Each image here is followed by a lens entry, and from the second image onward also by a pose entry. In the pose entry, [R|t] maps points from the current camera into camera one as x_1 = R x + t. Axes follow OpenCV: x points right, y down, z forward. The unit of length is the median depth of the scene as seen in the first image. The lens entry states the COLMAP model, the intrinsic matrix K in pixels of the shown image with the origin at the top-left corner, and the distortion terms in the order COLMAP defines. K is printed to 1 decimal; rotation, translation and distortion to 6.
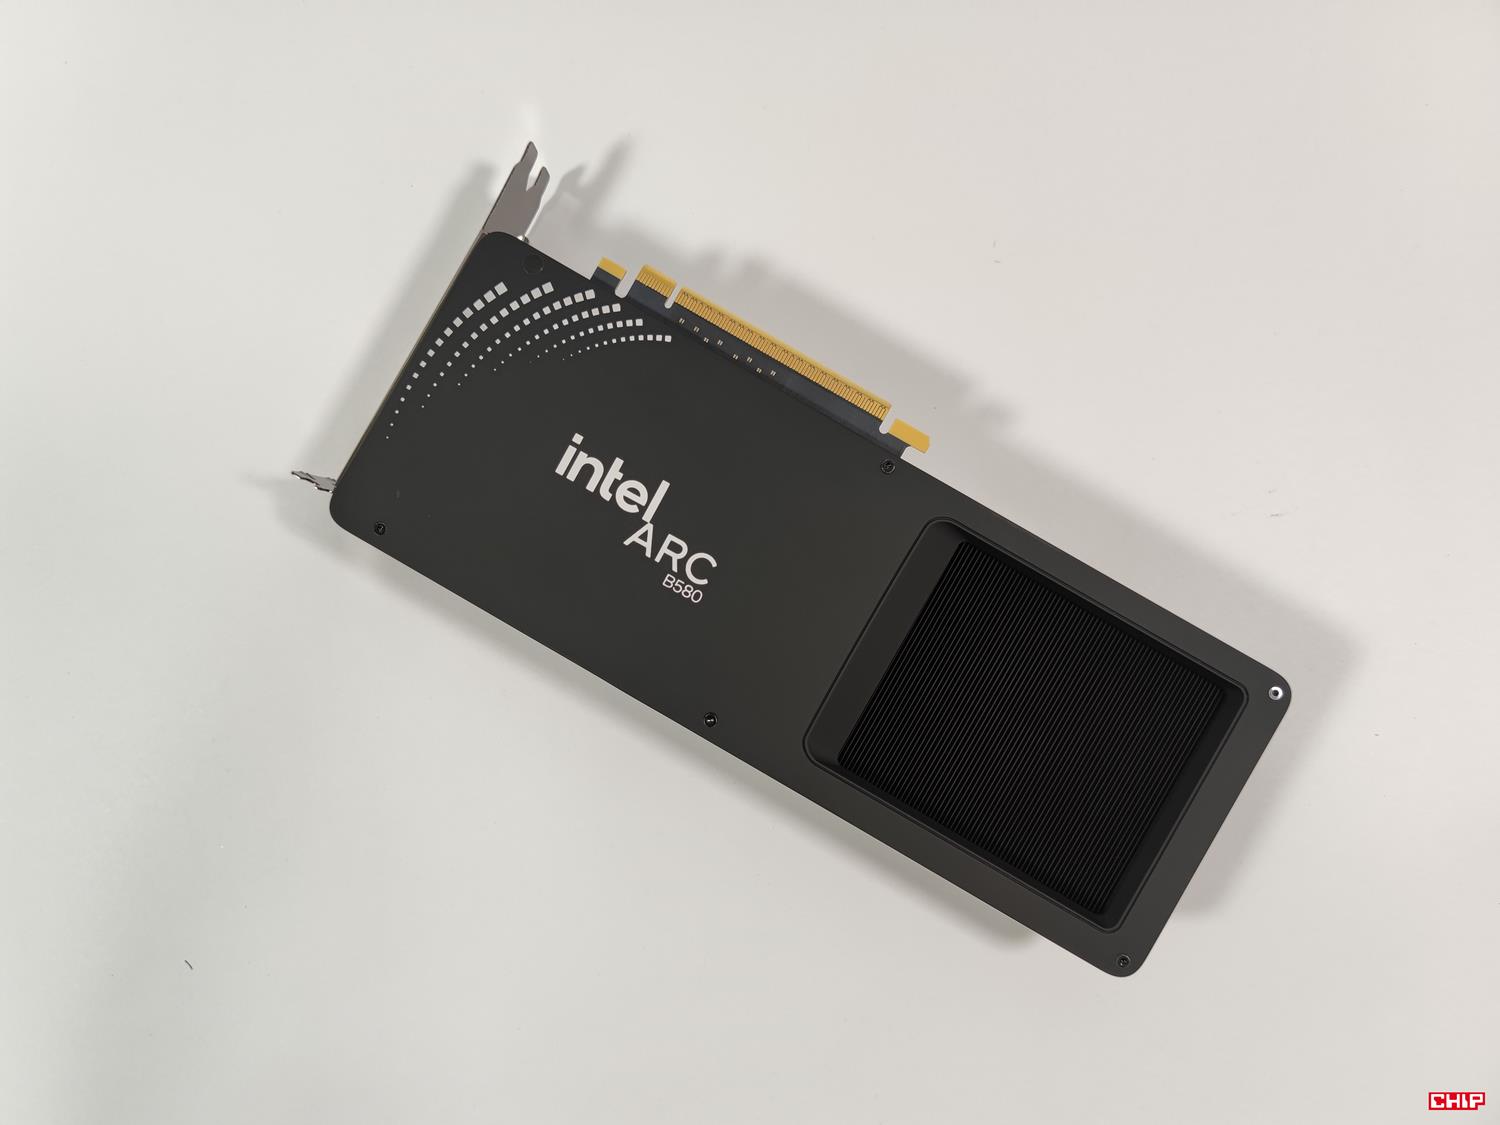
lens RADIAL K [[1145.0, 0, 750.0], [0, 1145.0, 562.5], [0, 0, 1]] dist [-0.086409, -0.003501]
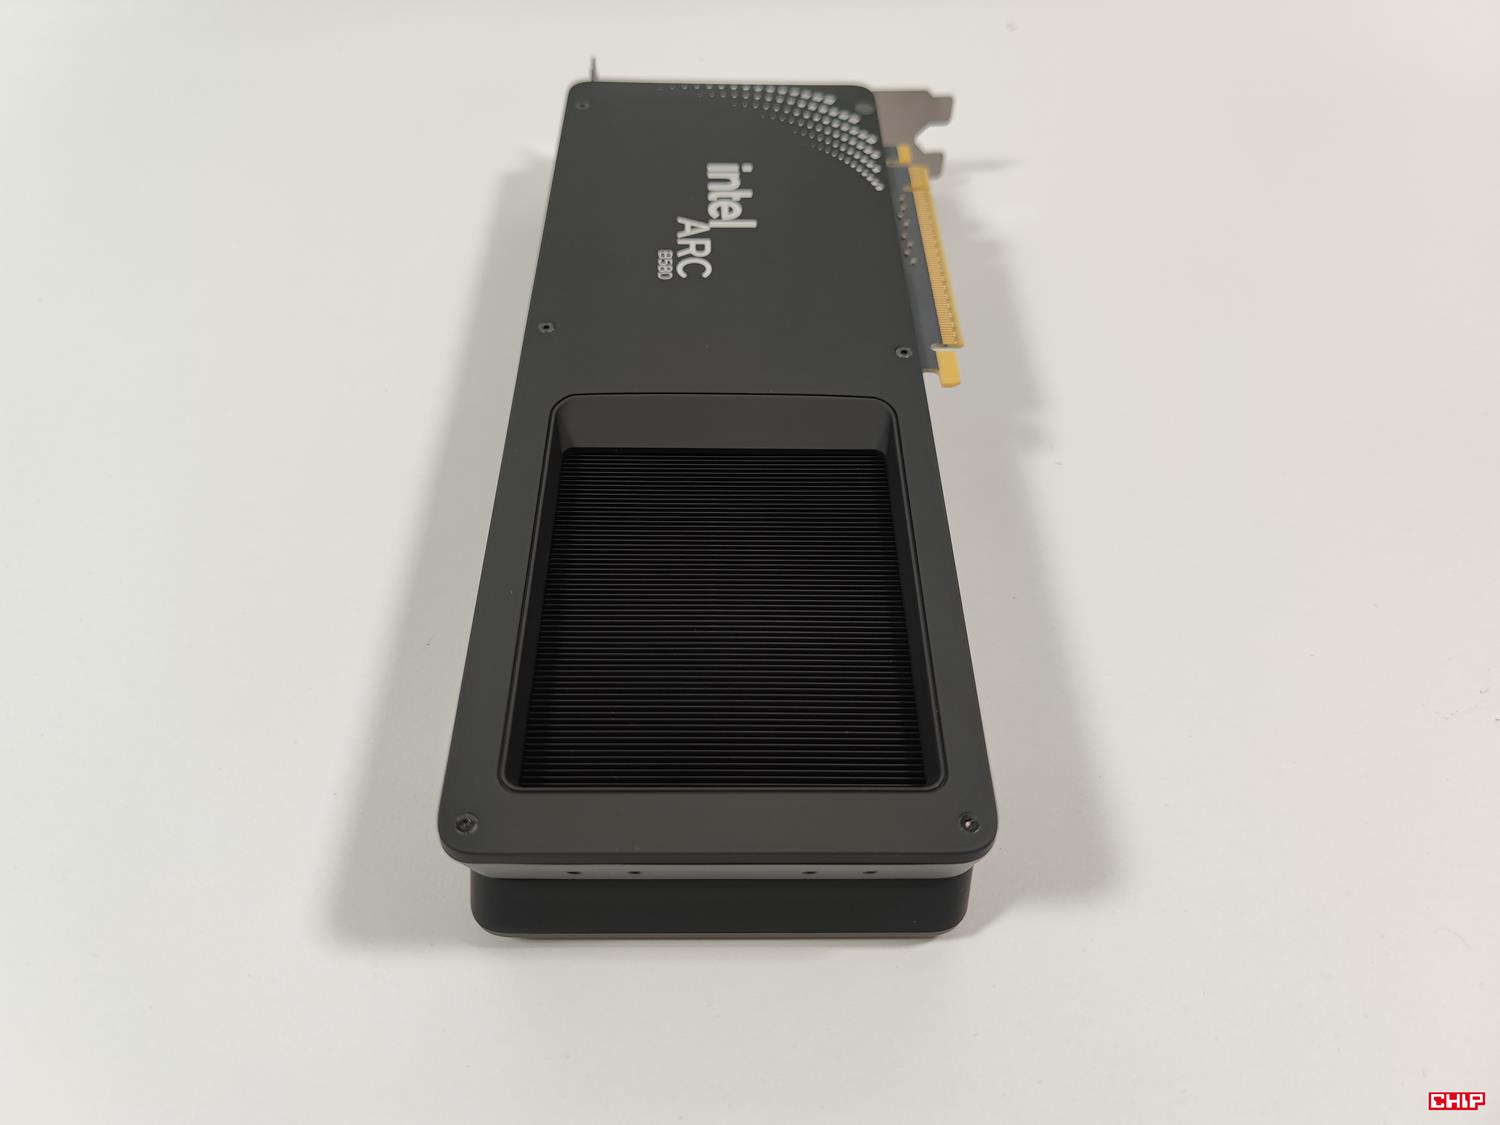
lens RADIAL K [[1145.0, 0, 750.0], [0, 1145.0, 562.5], [0, 0, 1]] dist [-0.086409, -0.003501]
pose [[0.512001, 0.670831, -0.536508, 0.626180], [-0.858973, 0.396486, -0.323982, 0.354918], [-0.004619, 0.626725, 0.779227, 0.436163]]
